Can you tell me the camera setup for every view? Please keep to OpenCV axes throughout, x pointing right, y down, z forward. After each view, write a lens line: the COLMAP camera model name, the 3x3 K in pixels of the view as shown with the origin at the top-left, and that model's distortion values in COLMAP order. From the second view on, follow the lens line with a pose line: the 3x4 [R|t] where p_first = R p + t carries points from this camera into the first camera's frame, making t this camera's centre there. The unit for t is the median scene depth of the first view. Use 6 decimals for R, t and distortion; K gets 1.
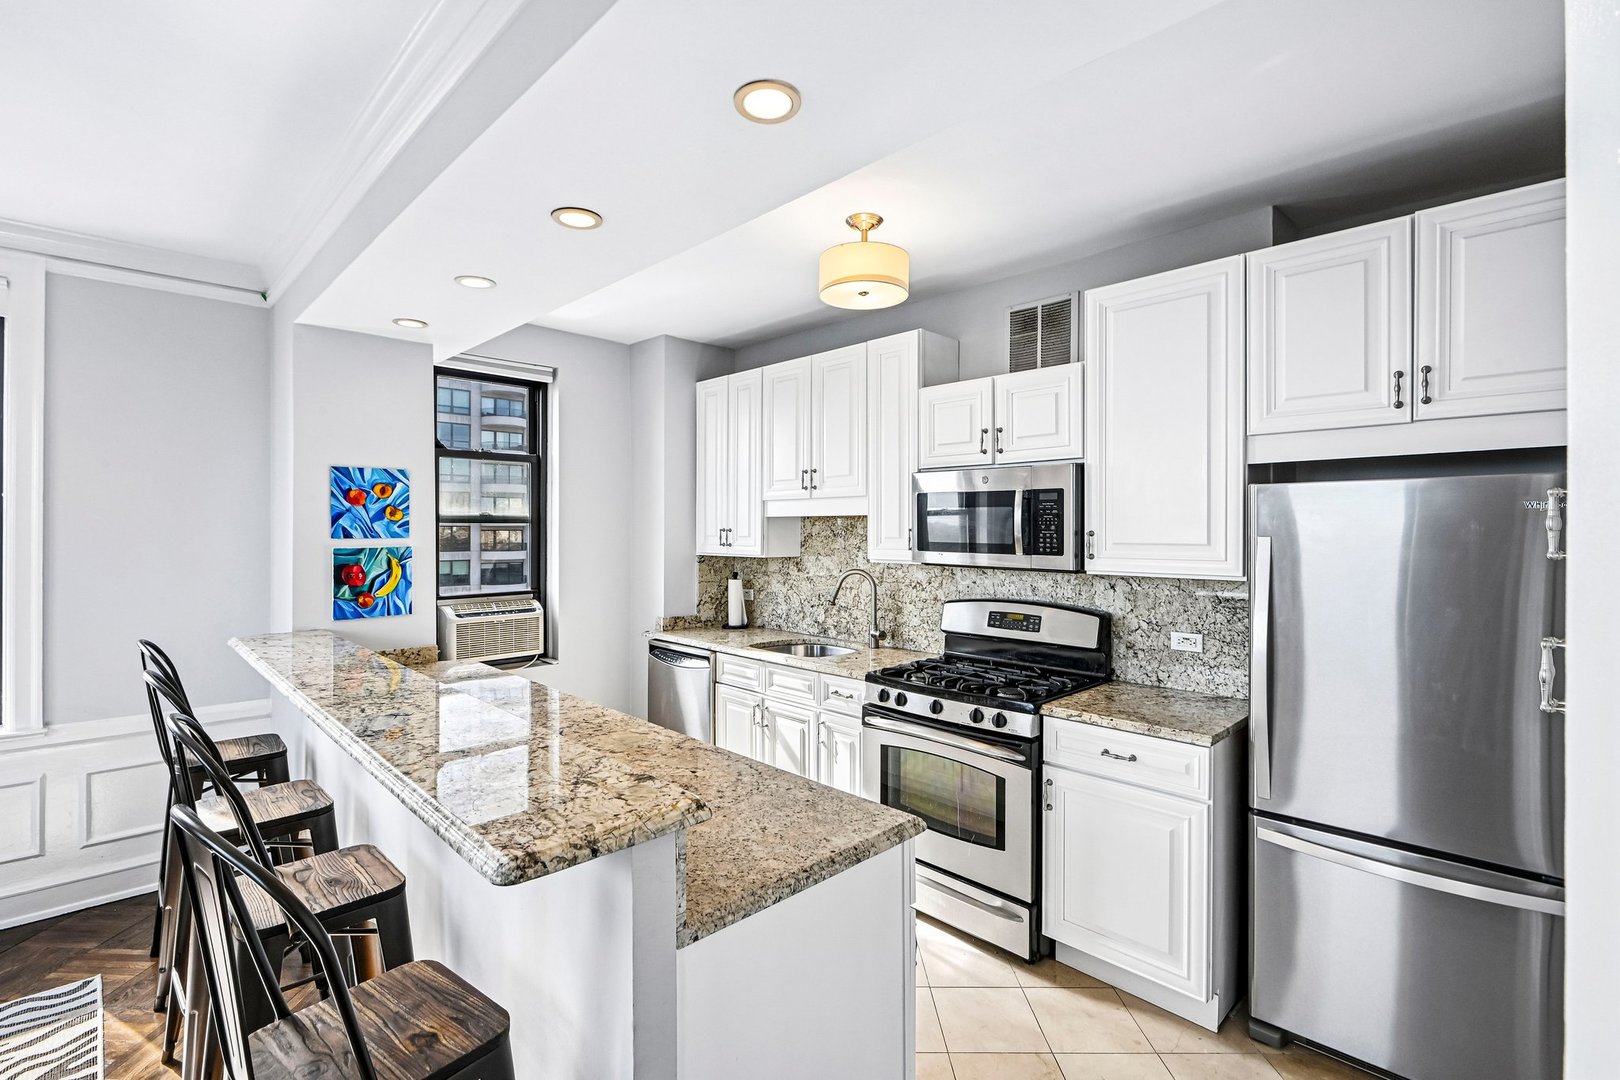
lens RADIAL K [[740.0, 0, 801.2], [0, 740.0, 527.8], [0, 0, 1]] dist [0.000554, -0.000052]
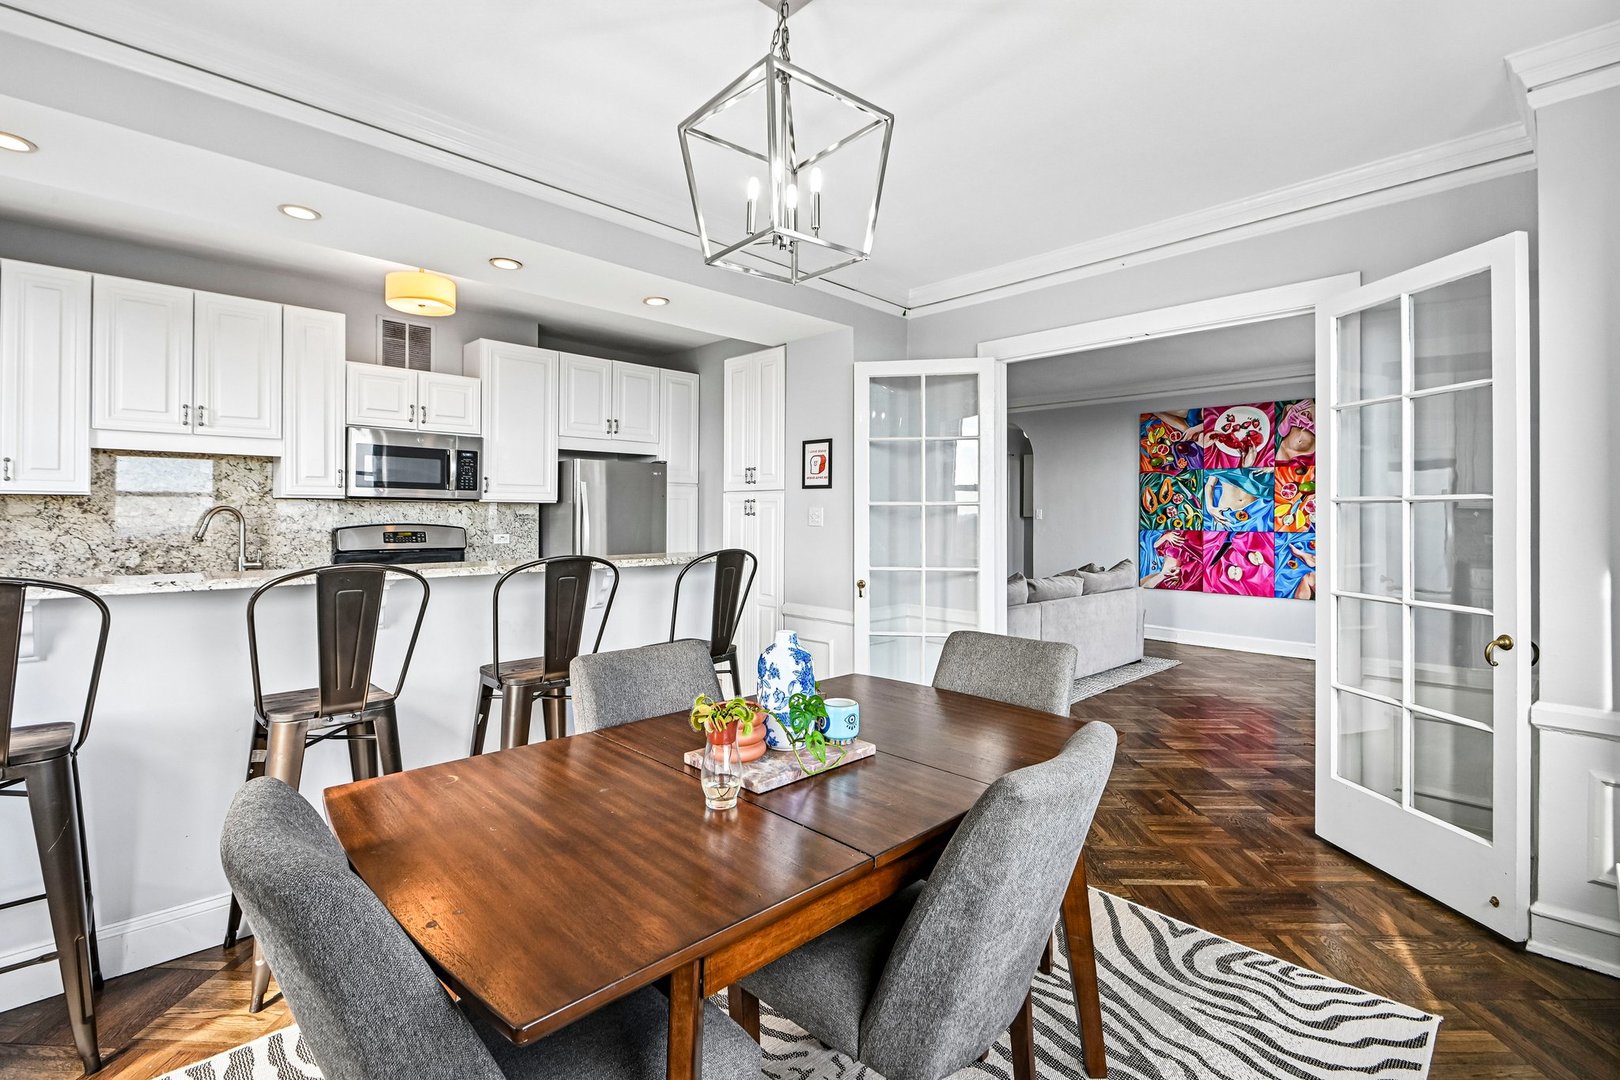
lens RADIAL K [[740.0, 0, 801.2], [0, 740.0, 527.8], [0, 0, 1]] dist [0.000554, -0.000052]
pose [[-0.003169, -0.016624, 0.999857, -1.167392], [-0.001459, 0.999861, 0.016619, 0.080361], [-0.999994, -0.001406, -0.003192, 0.208950]]
